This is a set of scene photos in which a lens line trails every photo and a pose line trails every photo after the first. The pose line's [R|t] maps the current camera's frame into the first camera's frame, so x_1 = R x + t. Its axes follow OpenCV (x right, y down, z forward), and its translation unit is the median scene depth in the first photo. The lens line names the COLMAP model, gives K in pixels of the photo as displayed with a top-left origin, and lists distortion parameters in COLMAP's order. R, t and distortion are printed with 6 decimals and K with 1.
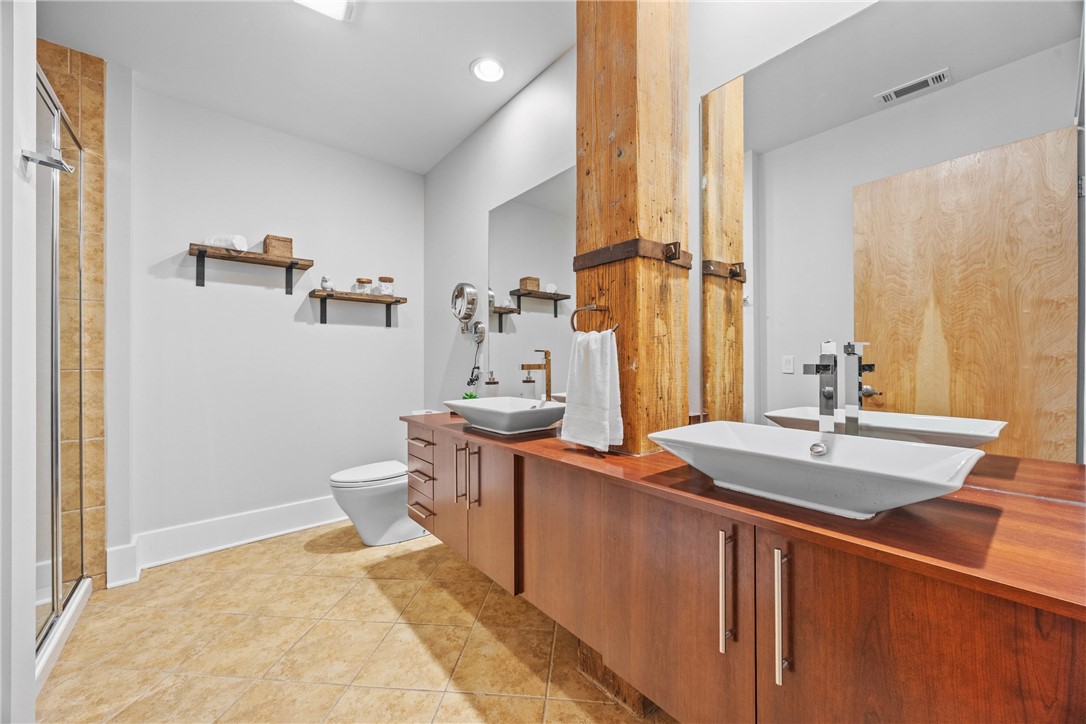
lens RADIAL K [[413.7, 0, 543.6], [0, 413.7, 362.8], [0, 0, 1]] dist [0.001438, 0.000170]
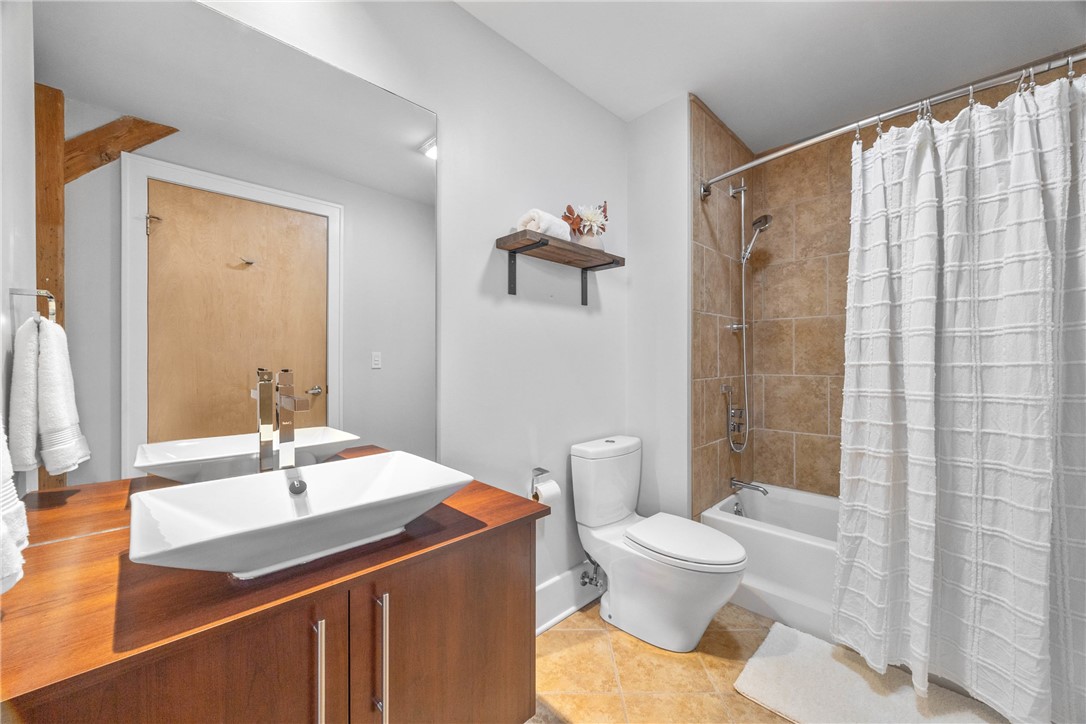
lens RADIAL K [[413.7, 0, 543.7], [0, 413.7, 362.2], [0, 0, 1]] dist [0.001438, 0.000170]
pose [[0.995679, 0.000881, 0.092859, -0.511243], [-0.001109, 0.999997, 0.002399, -0.001428], [-0.092857, -0.002492, 0.995676, 0.393189]]
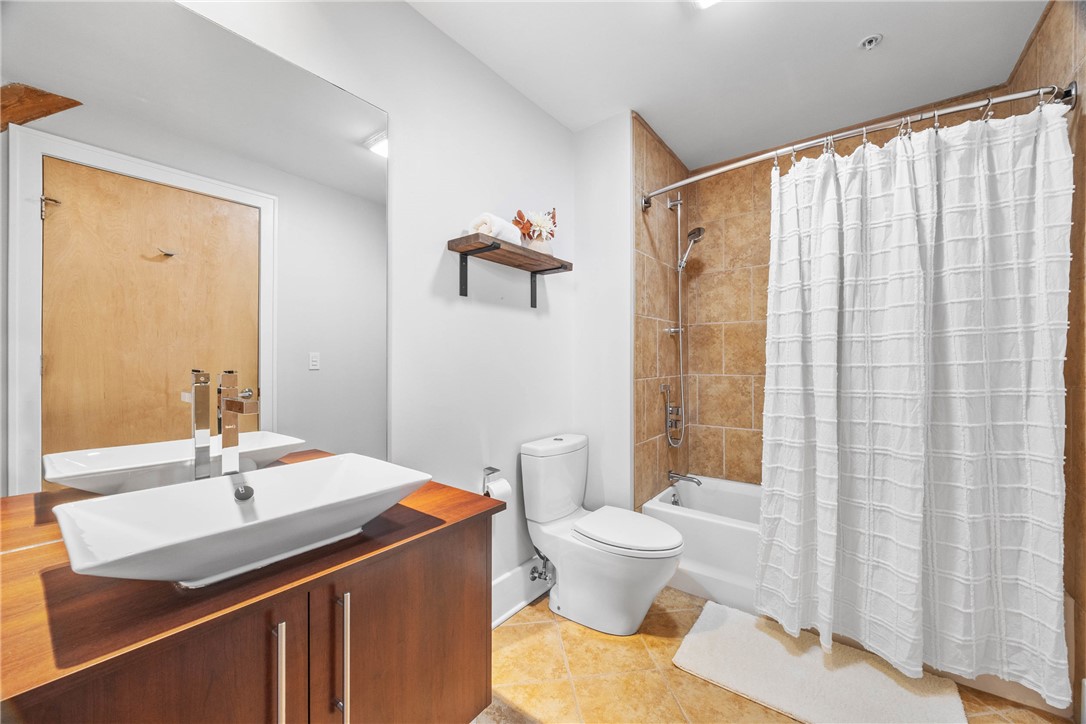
lens RADIAL K [[413.7, 0, 544.4], [0, 413.7, 362.1], [0, 0, 1]] dist [0.001438, 0.000170]
pose [[0.973988, 0.001368, 0.226594, -0.521649], [-0.001463, 0.999999, 0.000252, -0.001697], [-0.226593, -0.000577, 0.973989, 0.379631]]
